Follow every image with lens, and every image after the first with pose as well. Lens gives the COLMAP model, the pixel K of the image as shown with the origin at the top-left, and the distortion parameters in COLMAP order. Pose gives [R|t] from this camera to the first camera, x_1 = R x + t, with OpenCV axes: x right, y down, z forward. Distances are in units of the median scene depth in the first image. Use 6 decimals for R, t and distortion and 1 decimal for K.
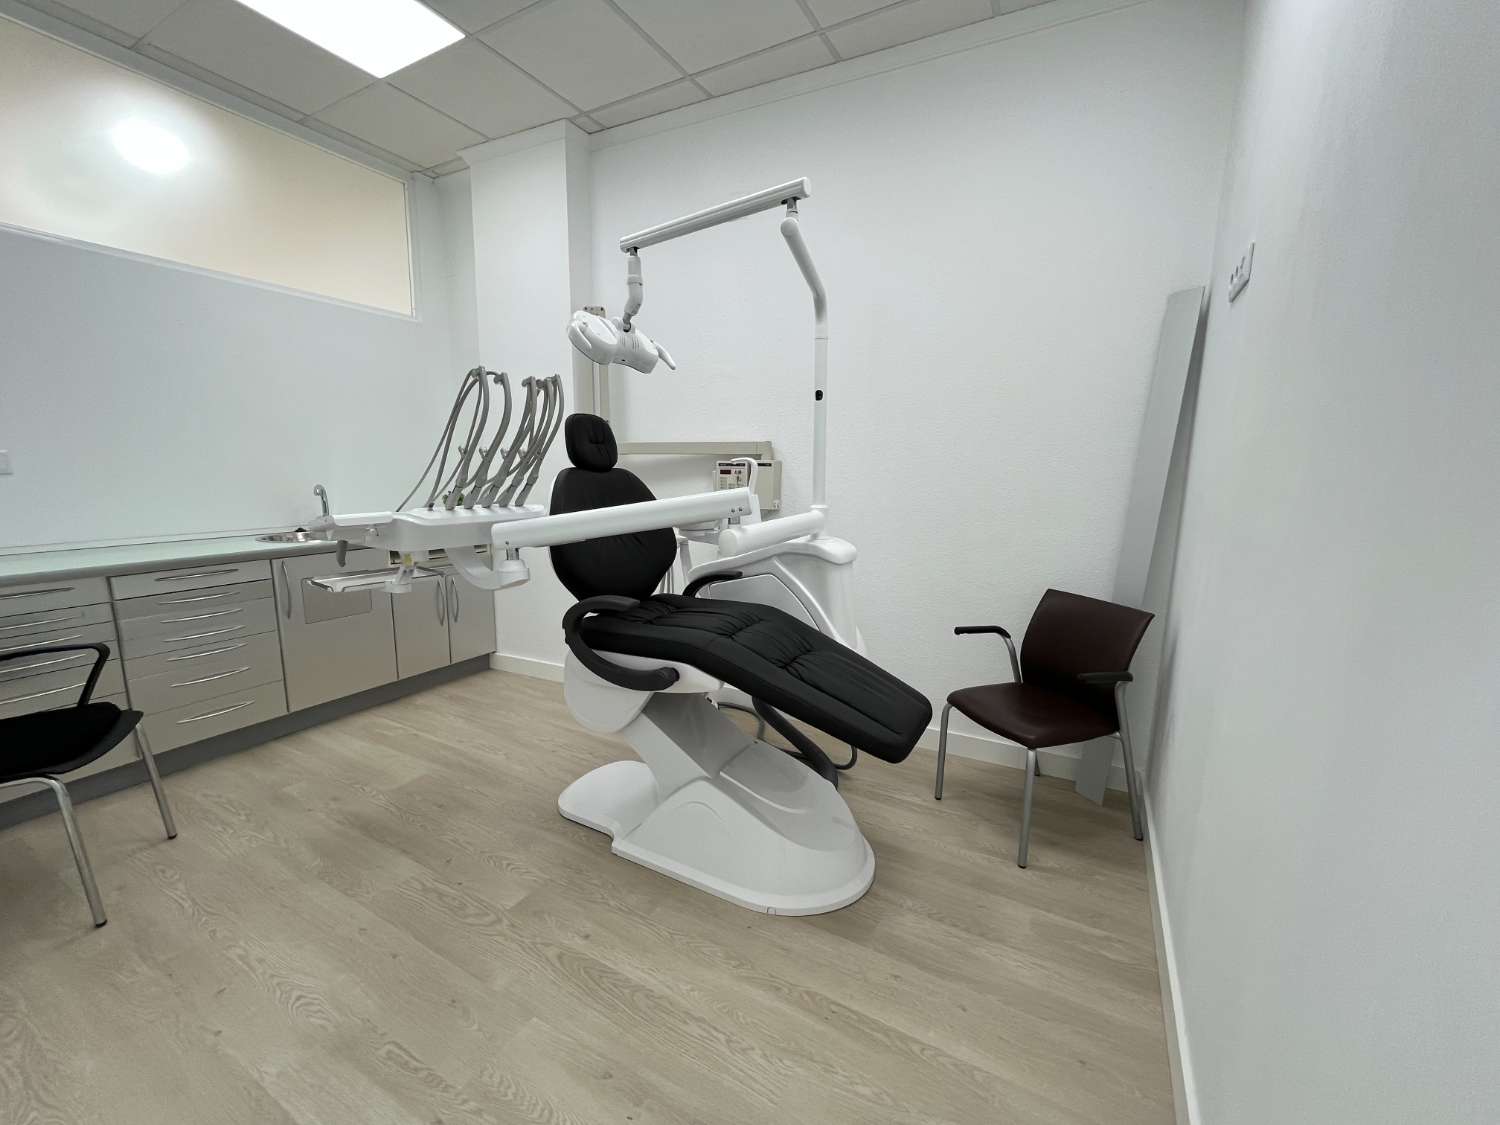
lens RADIAL K [[605.9, 0, 747.1], [0, 605.9, 564.8], [0, 0, 1]] dist [-0.001304, 0.000793]
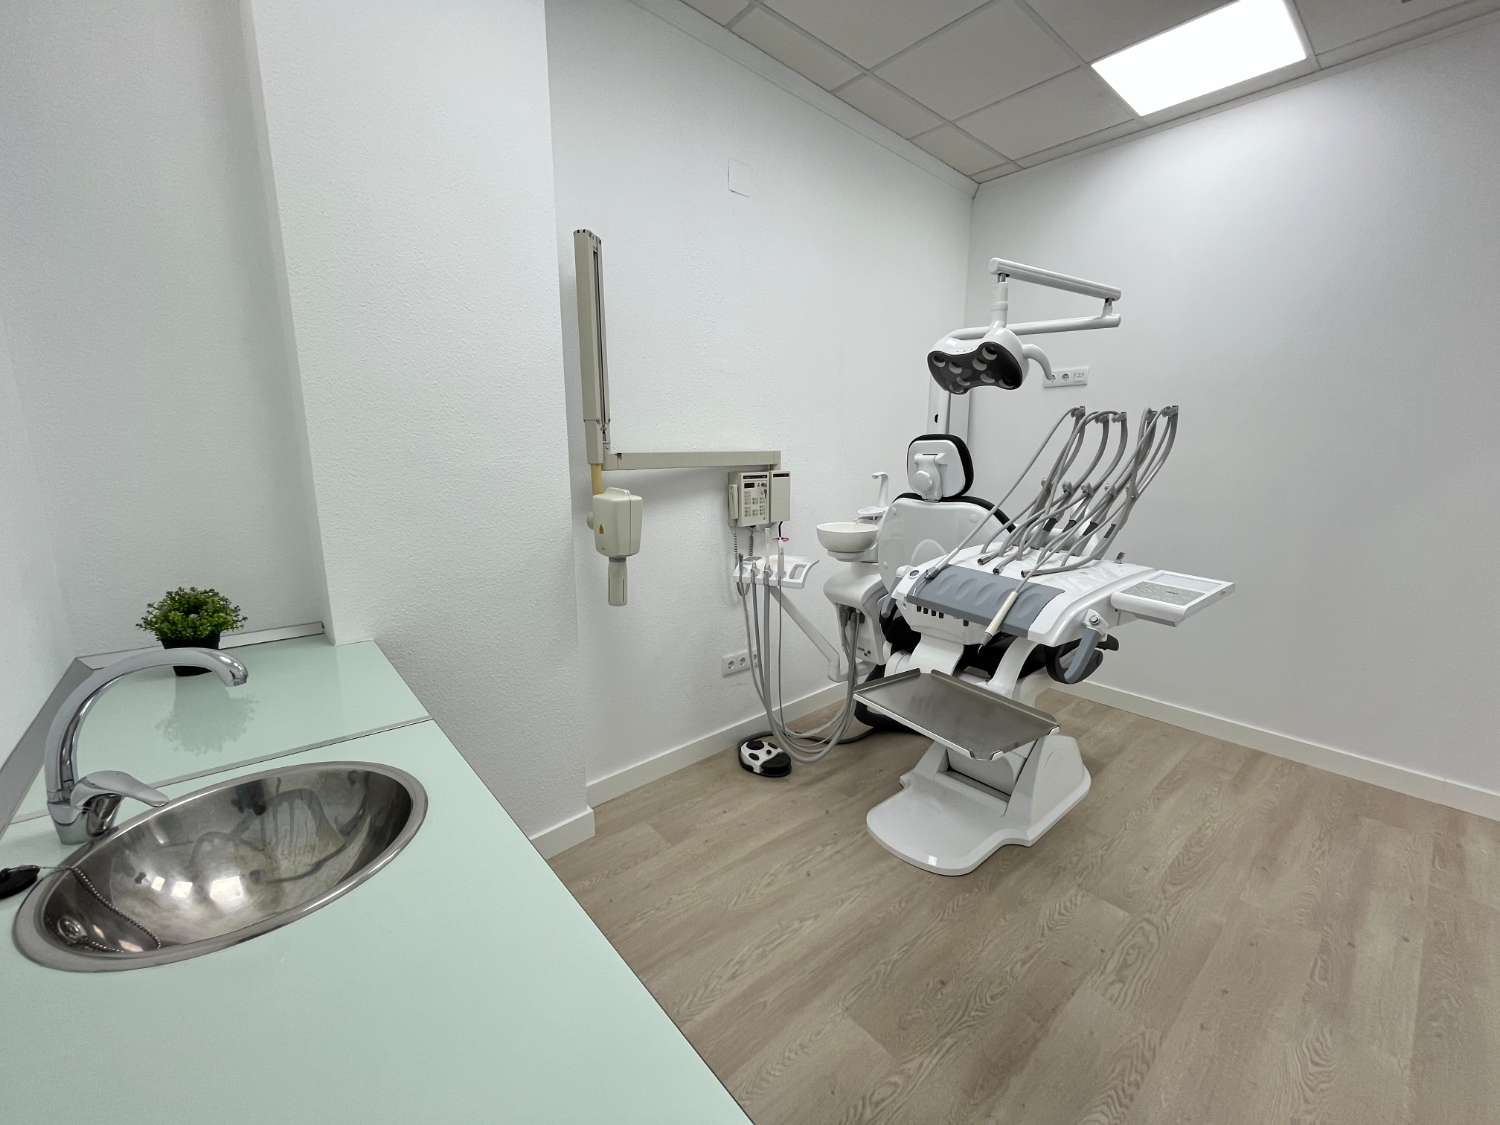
lens RADIAL K [[605.9, 0, 747.7], [0, 605.9, 563.1], [0, 0, 1]] dist [-0.001304, 0.000793]
pose [[0.347096, -0.196437, 0.917026, -1.538812], [0.147662, 0.977068, 0.153408, -0.316106], [-0.926132, 0.082163, 0.368143, 1.214916]]
